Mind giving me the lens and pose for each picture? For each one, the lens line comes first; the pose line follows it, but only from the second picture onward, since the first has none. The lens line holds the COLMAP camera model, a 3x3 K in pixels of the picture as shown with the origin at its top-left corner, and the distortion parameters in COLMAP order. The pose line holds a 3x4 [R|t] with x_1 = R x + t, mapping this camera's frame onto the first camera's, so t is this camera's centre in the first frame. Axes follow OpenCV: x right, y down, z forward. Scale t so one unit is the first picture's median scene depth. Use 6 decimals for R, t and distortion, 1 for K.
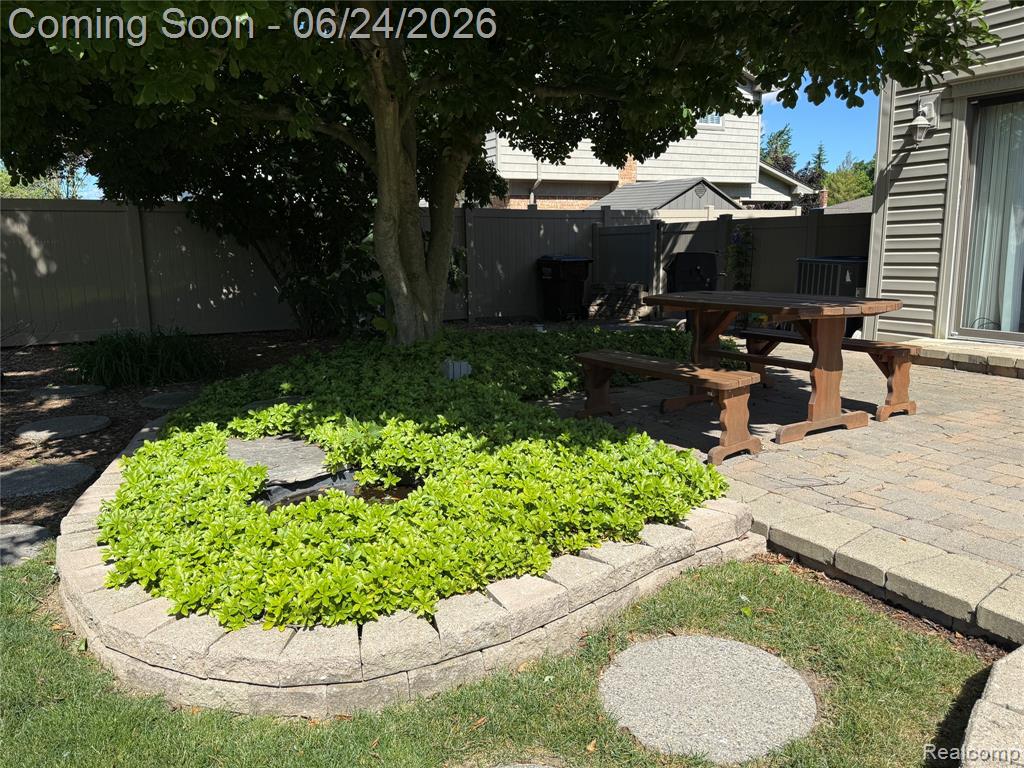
lens RADIAL K [[755.2, 0, 501.4], [0, 755.2, 390.4], [0, 0, 1]] dist [0.050675, -0.079849]
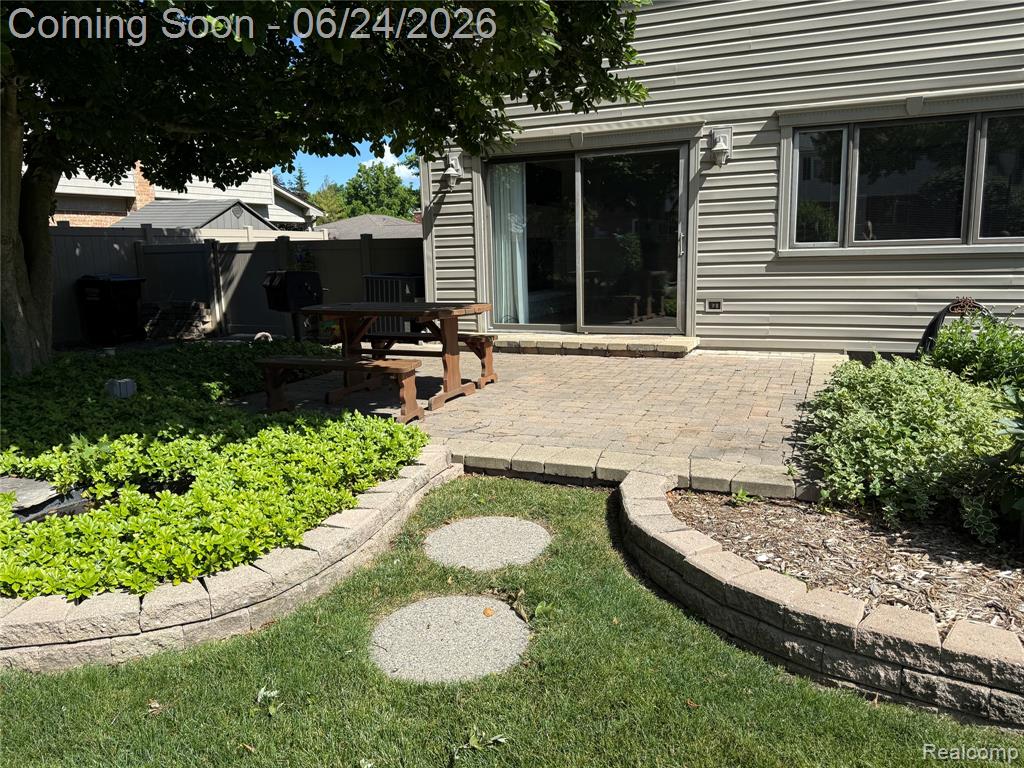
lens RADIAL K [[755.2, 0, 510.7], [0, 755.2, 394.1], [0, 0, 1]] dist [0.050675, -0.079849]
pose [[0.796864, -0.113127, 0.593473, -0.291385], [0.122809, 0.992135, 0.024223, 0.022283], [-0.591546, 0.053581, 0.804489, -0.165852]]
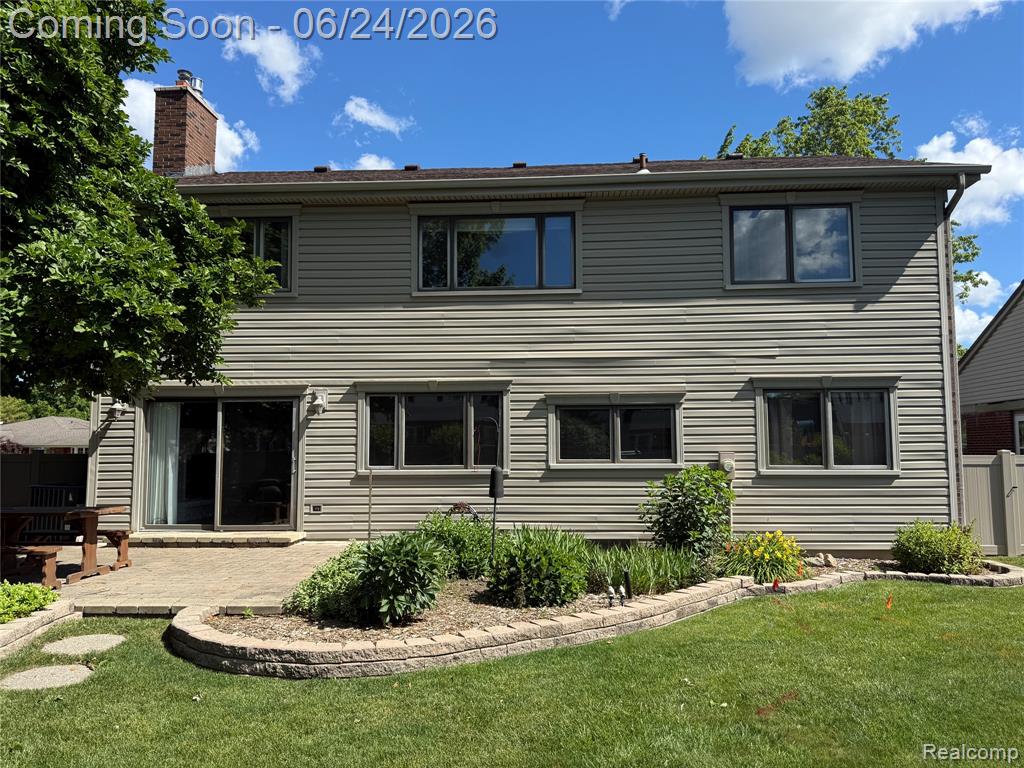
lens RADIAL K [[755.2, 0, 520.7], [0, 755.2, 387.8], [0, 0, 1]] dist [0.050675, -0.079849]
pose [[0.525207, 0.091532, 0.846038, -0.627370], [0.153366, 0.967738, -0.199905, 0.133275], [-0.837041, 0.234745, 0.494225, -0.910577]]
